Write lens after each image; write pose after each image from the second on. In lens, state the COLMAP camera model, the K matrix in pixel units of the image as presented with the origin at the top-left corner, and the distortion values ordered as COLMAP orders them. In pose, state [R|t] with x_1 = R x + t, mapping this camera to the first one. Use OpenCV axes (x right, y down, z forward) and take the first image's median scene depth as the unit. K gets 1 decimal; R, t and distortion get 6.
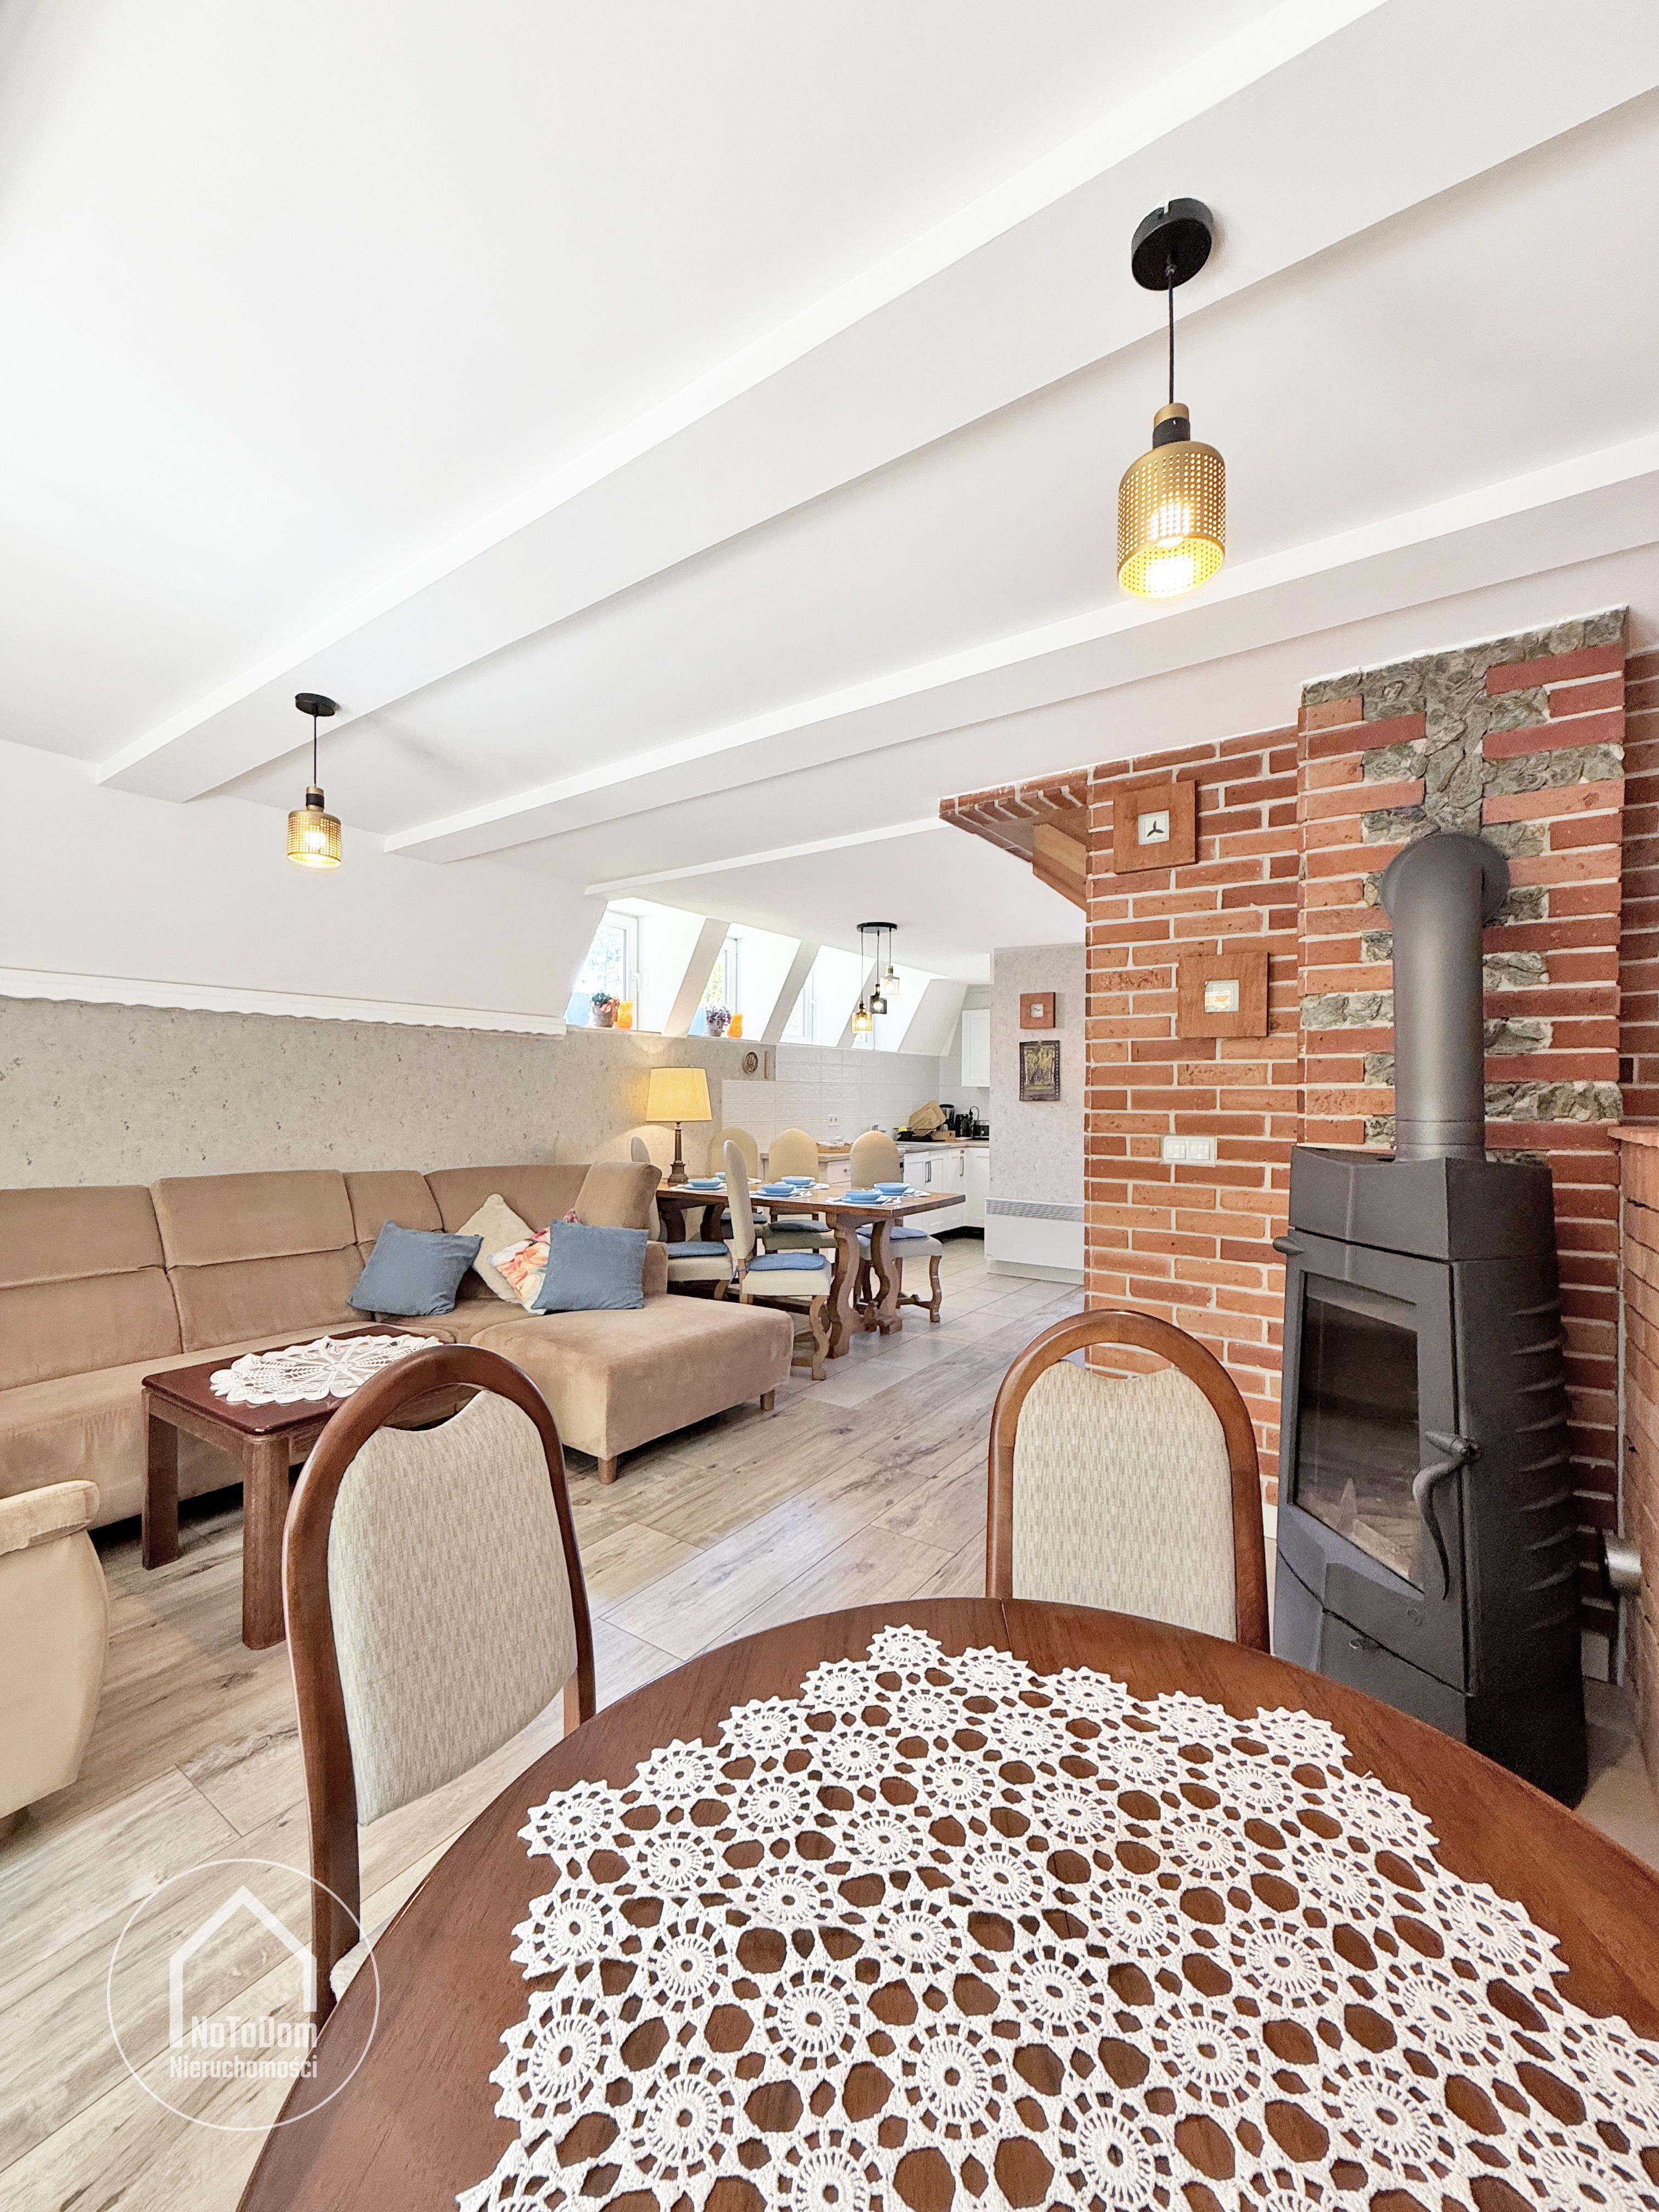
lens RADIAL K [[881.0, 0, 831.2], [0, 881.0, 1096.6], [0, 0, 1]] dist [-0.000457, -0.000227]
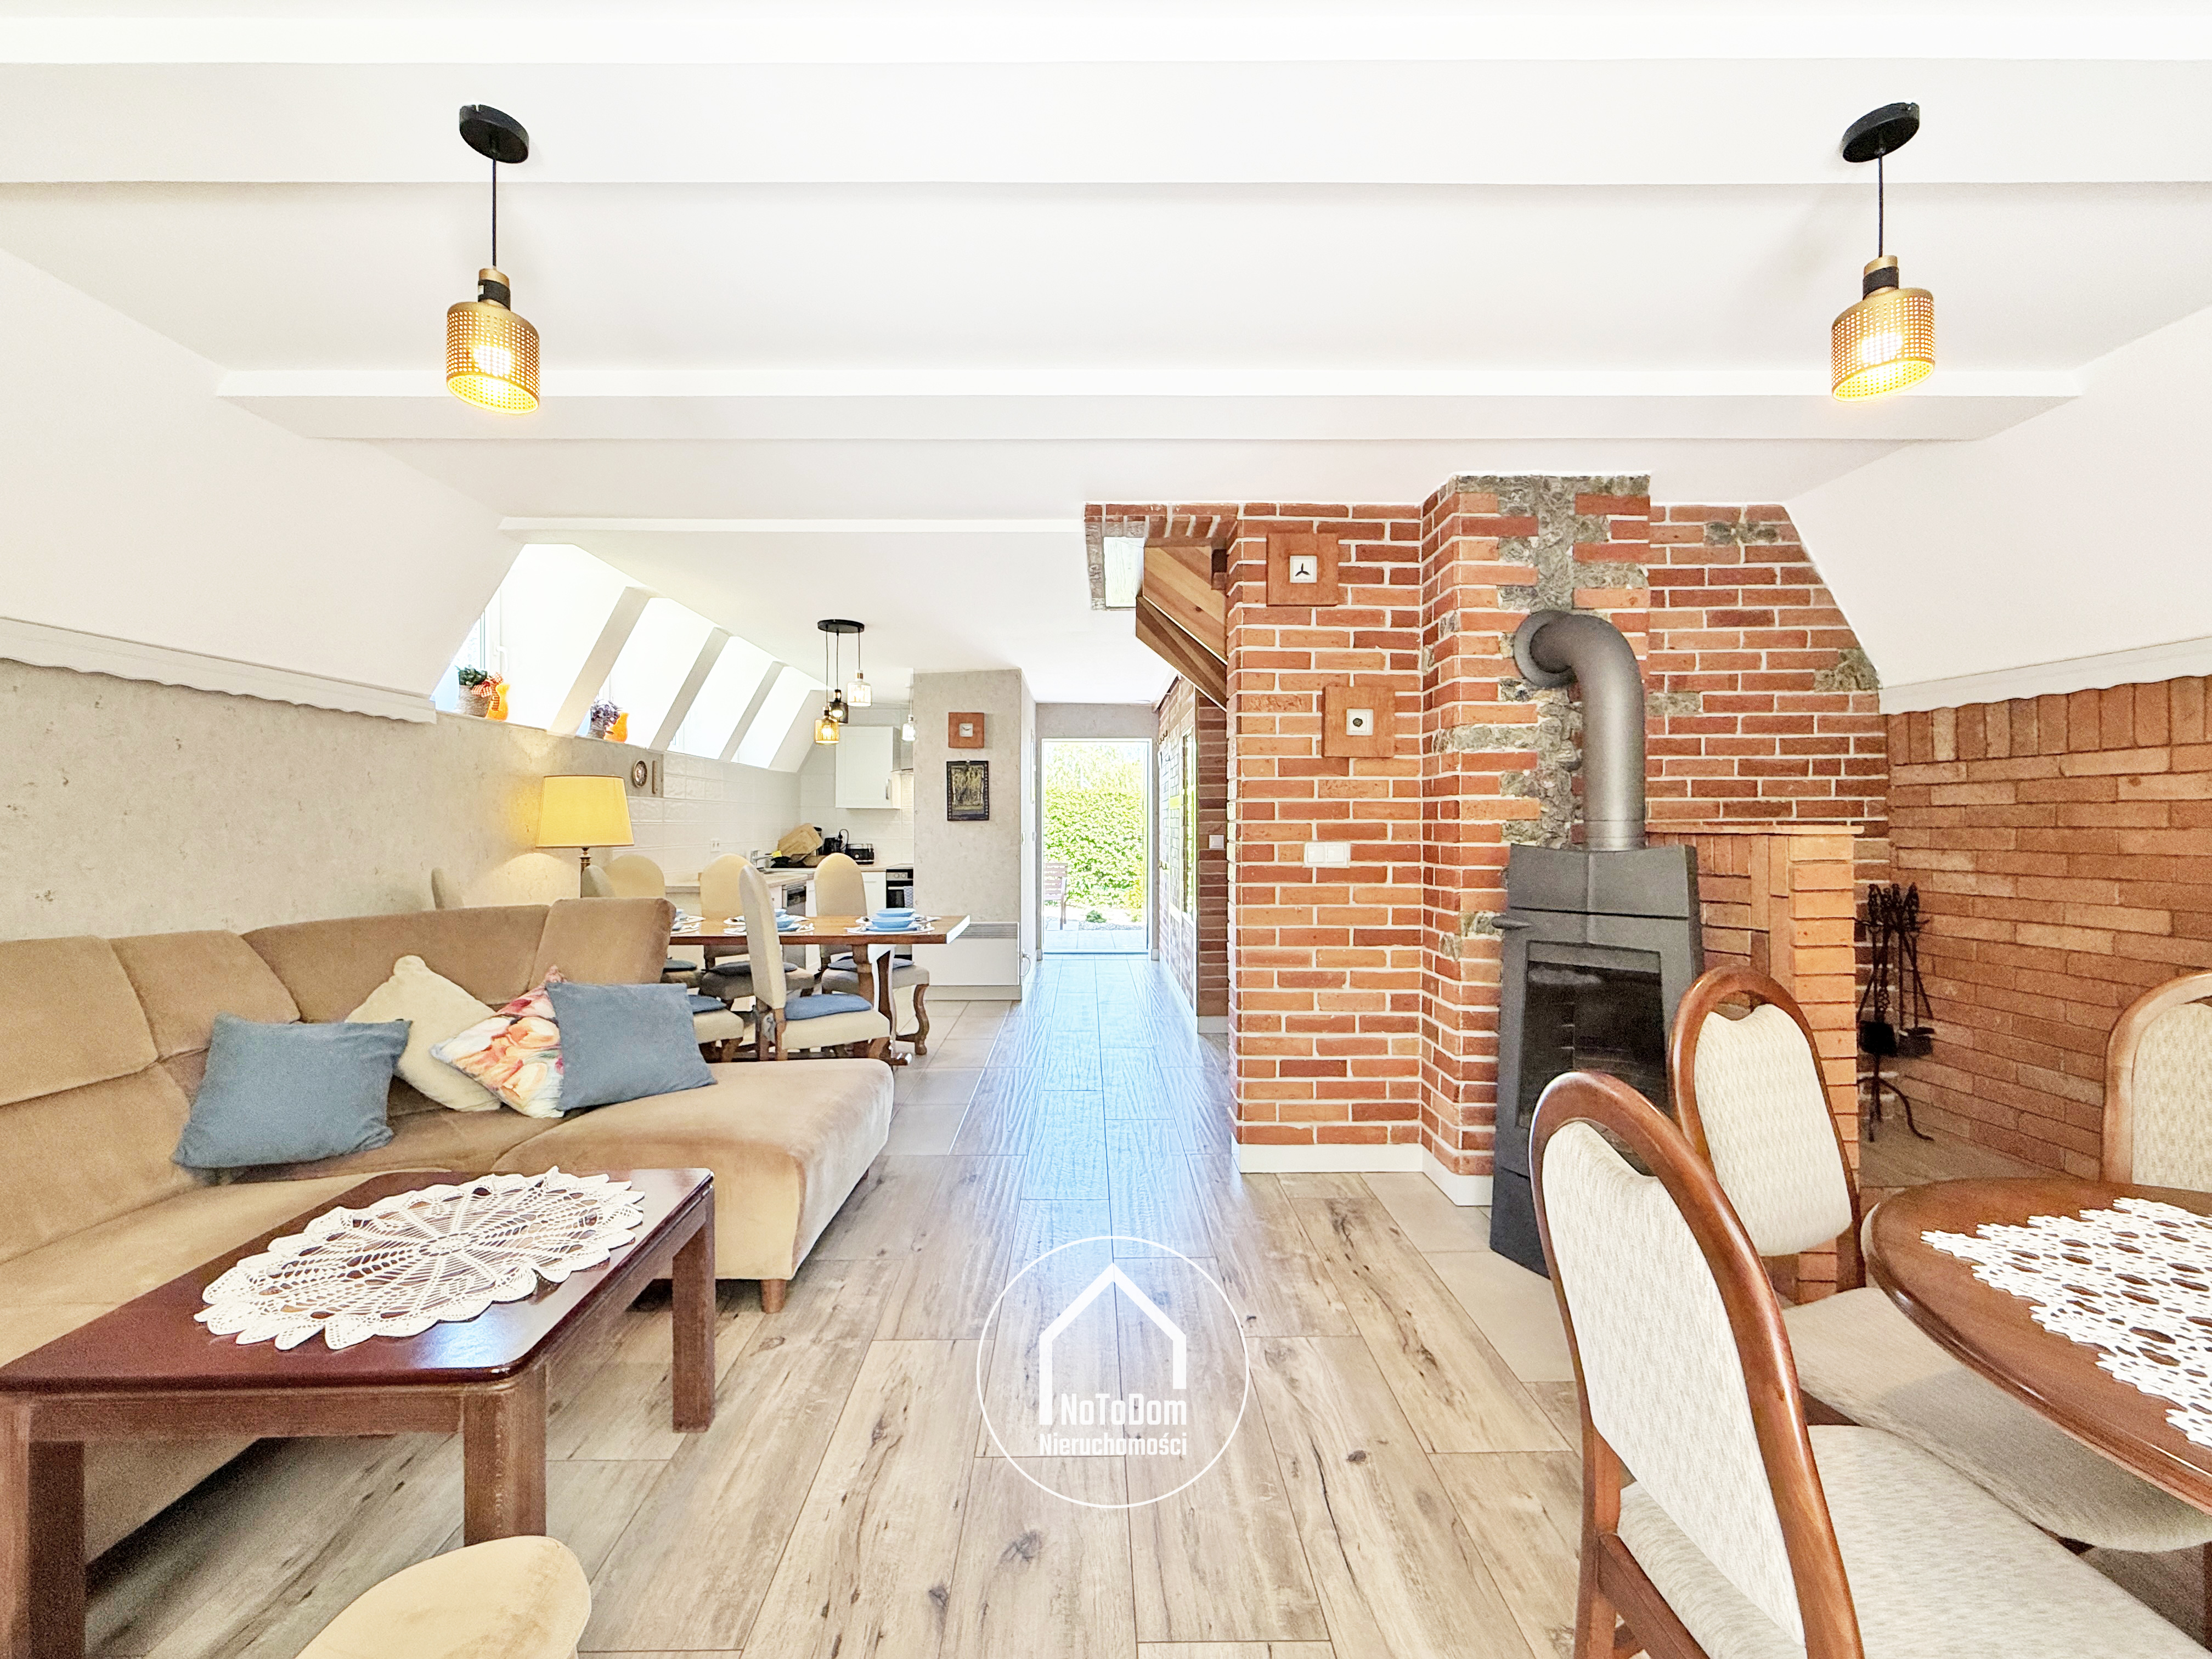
lens RADIAL K [[881.0, 0, 1097.5], [0, 881.0, 825.9], [0, 0, 1]] dist [-0.000457, -0.000227]
pose [[0.815043, -0.004396, 0.579384, -0.506908], [0.003610, 0.999990, 0.002509, 0.019770], [-0.579390, 0.000046, 0.815051, 0.235930]]
